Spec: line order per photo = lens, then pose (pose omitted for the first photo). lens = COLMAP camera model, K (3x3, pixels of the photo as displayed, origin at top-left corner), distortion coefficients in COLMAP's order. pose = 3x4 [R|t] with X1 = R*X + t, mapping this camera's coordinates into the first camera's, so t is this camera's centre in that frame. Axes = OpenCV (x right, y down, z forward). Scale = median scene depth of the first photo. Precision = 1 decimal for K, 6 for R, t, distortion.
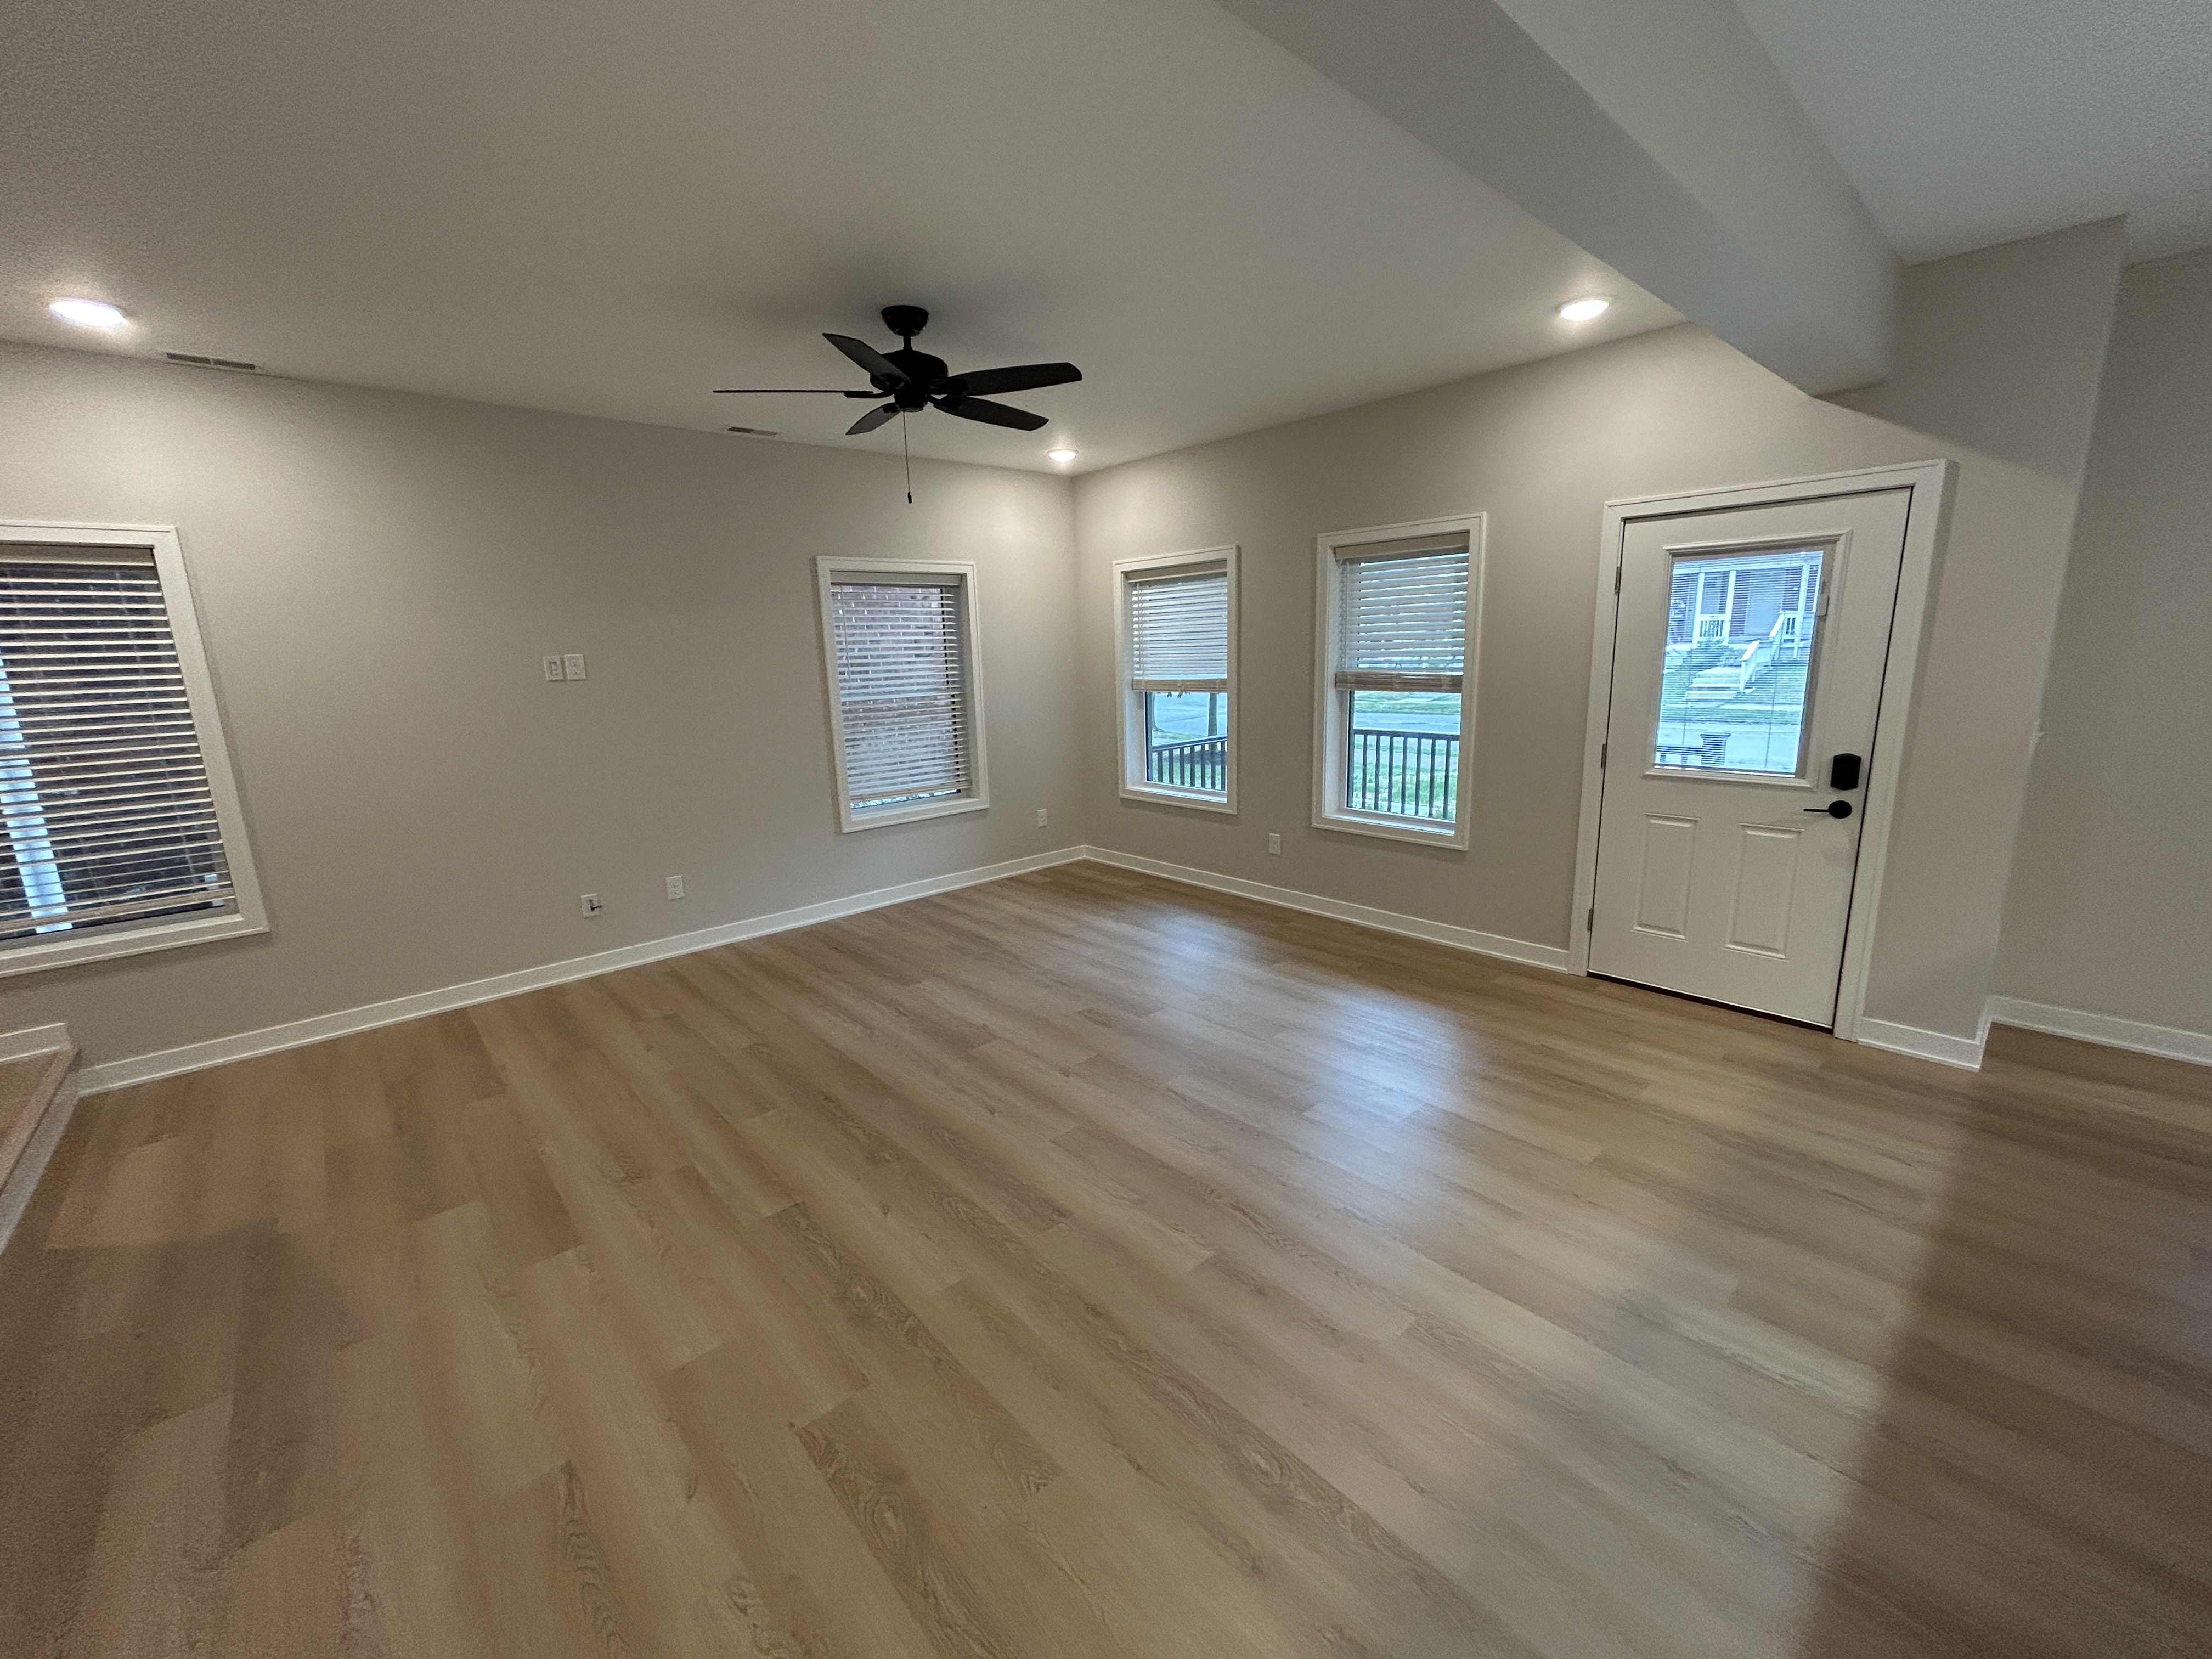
lens RADIAL K [[888.4, 0, 1102.0], [0, 888.4, 829.0], [0, 0, 1]] dist [0.001345, -0.000781]
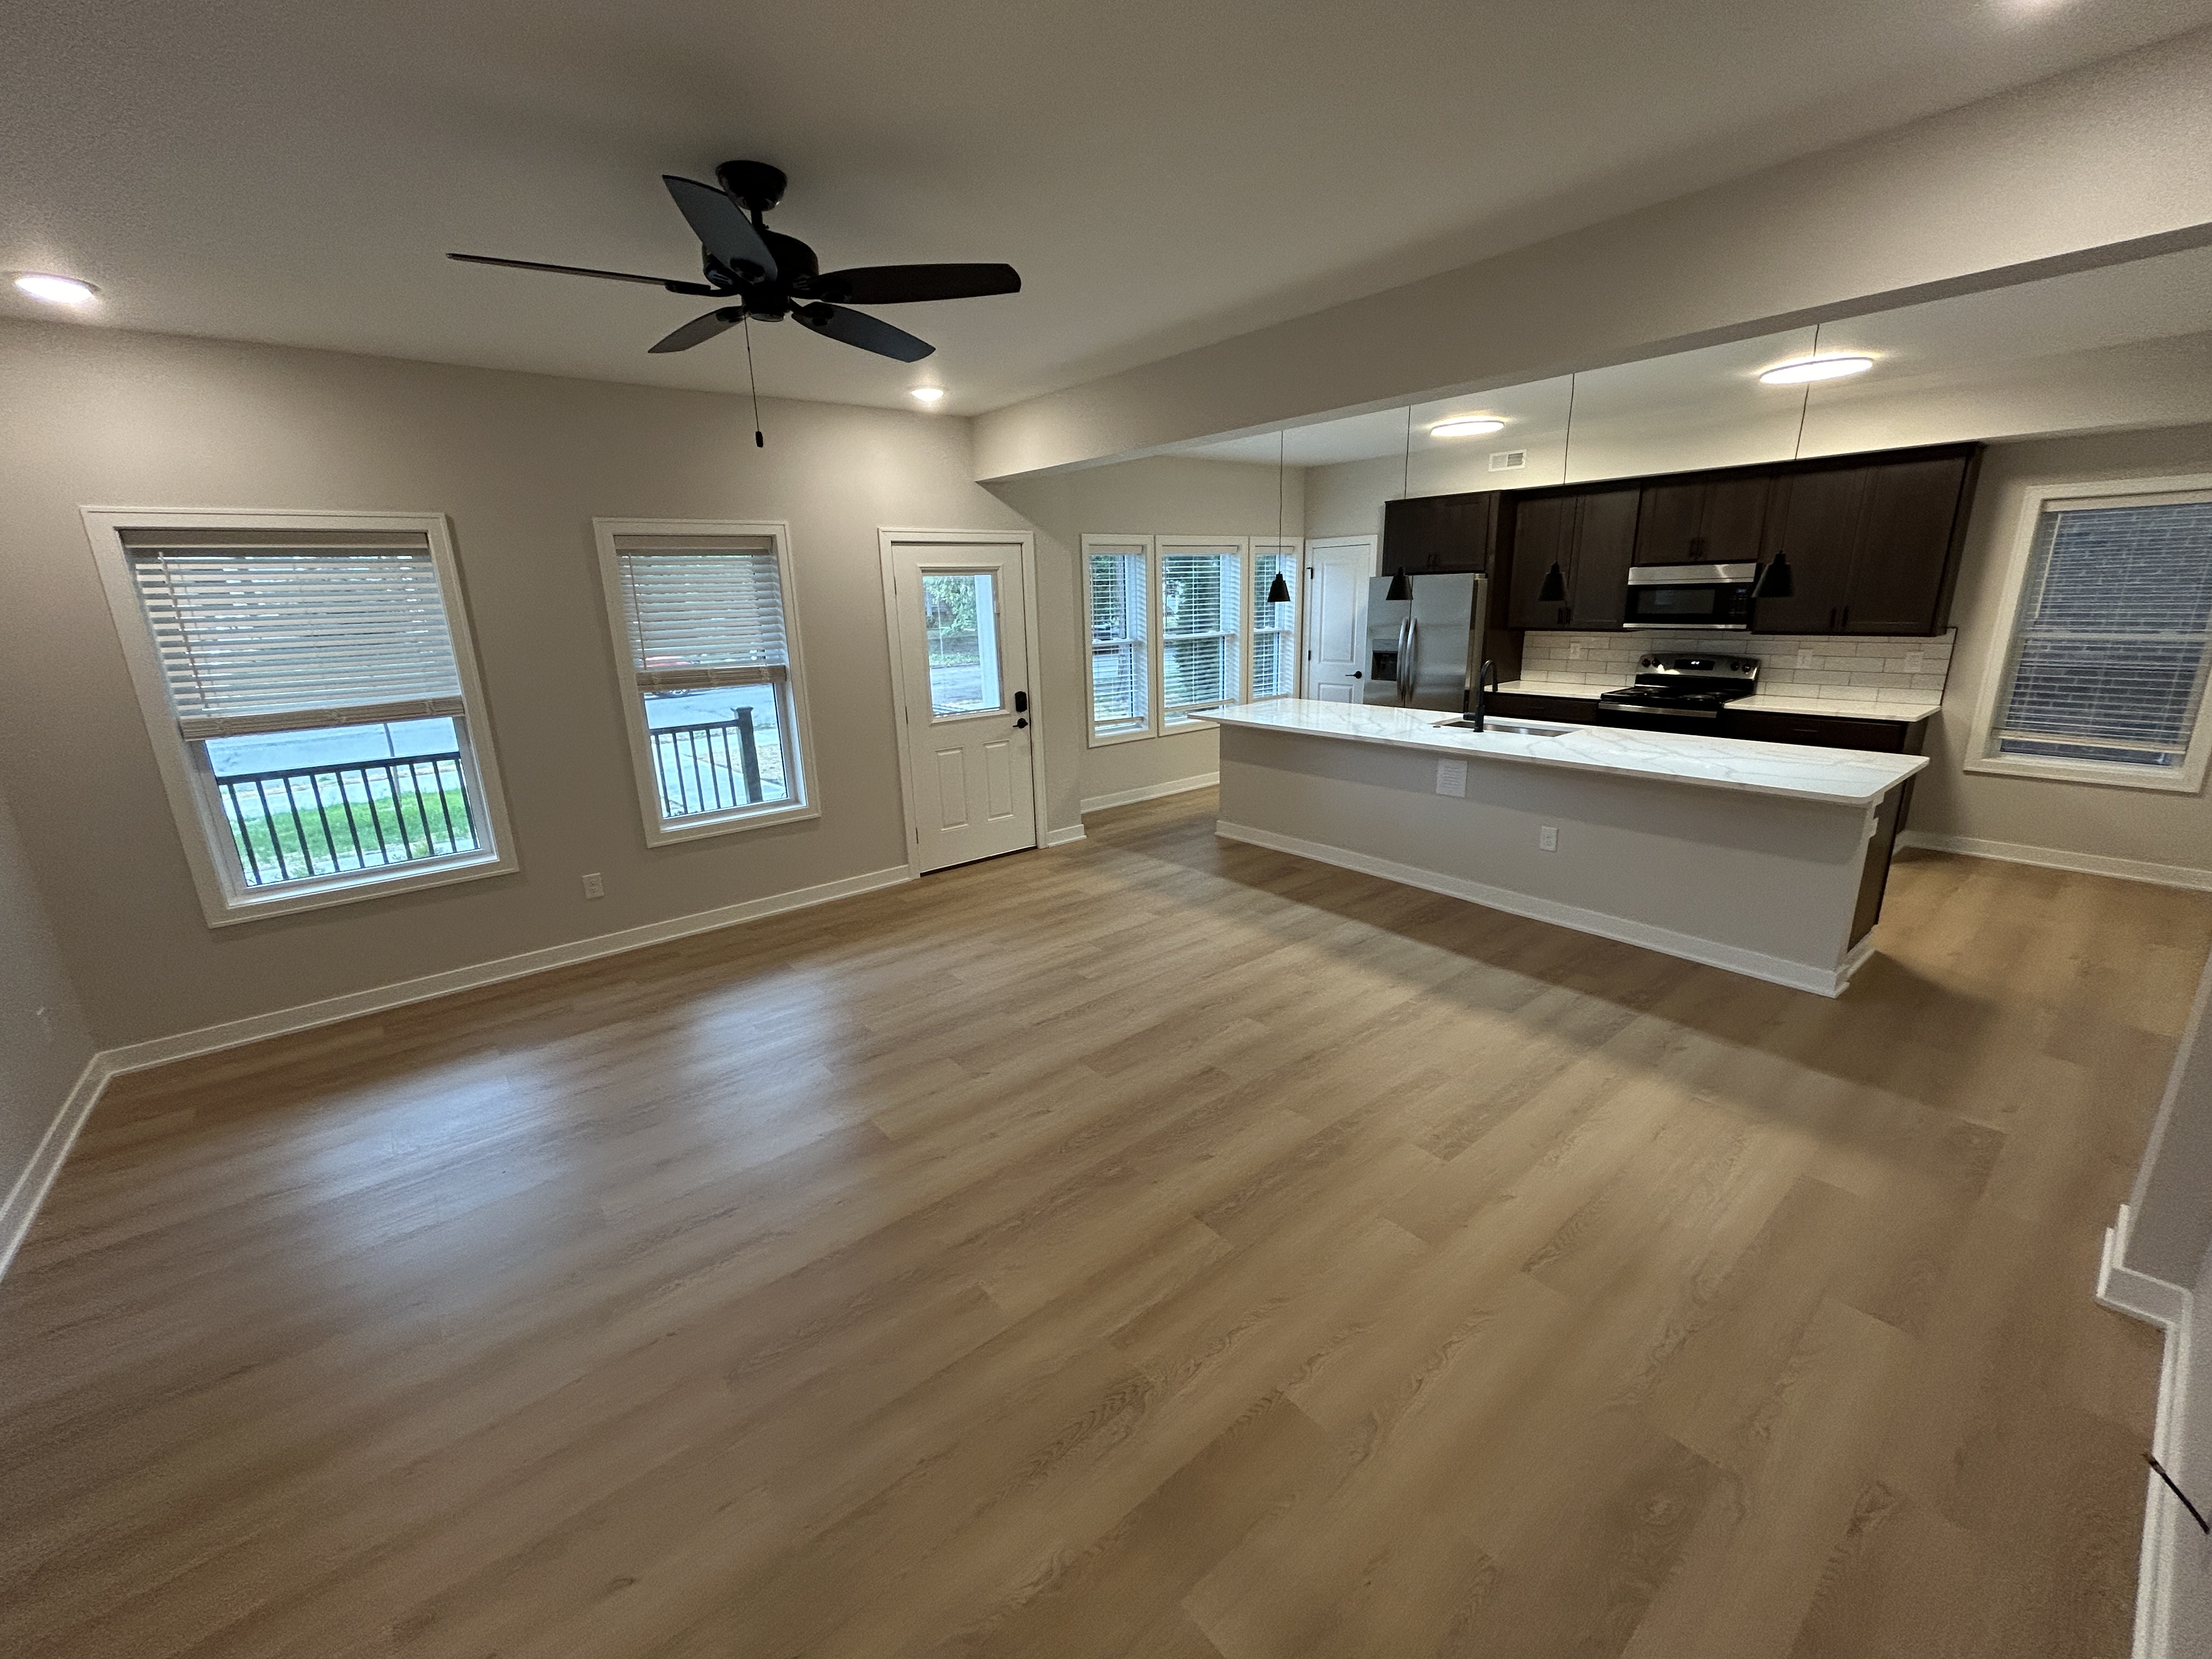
lens RADIAL K [[888.4, 0, 1102.0], [0, 888.4, 829.0], [0, 0, 1]] dist [0.001345, -0.000781]
pose [[0.049640, -0.230647, 0.971770, -0.918936], [0.231722, 0.949081, 0.213425, -0.160706], [-0.971515, 0.214587, 0.100559, 0.704281]]
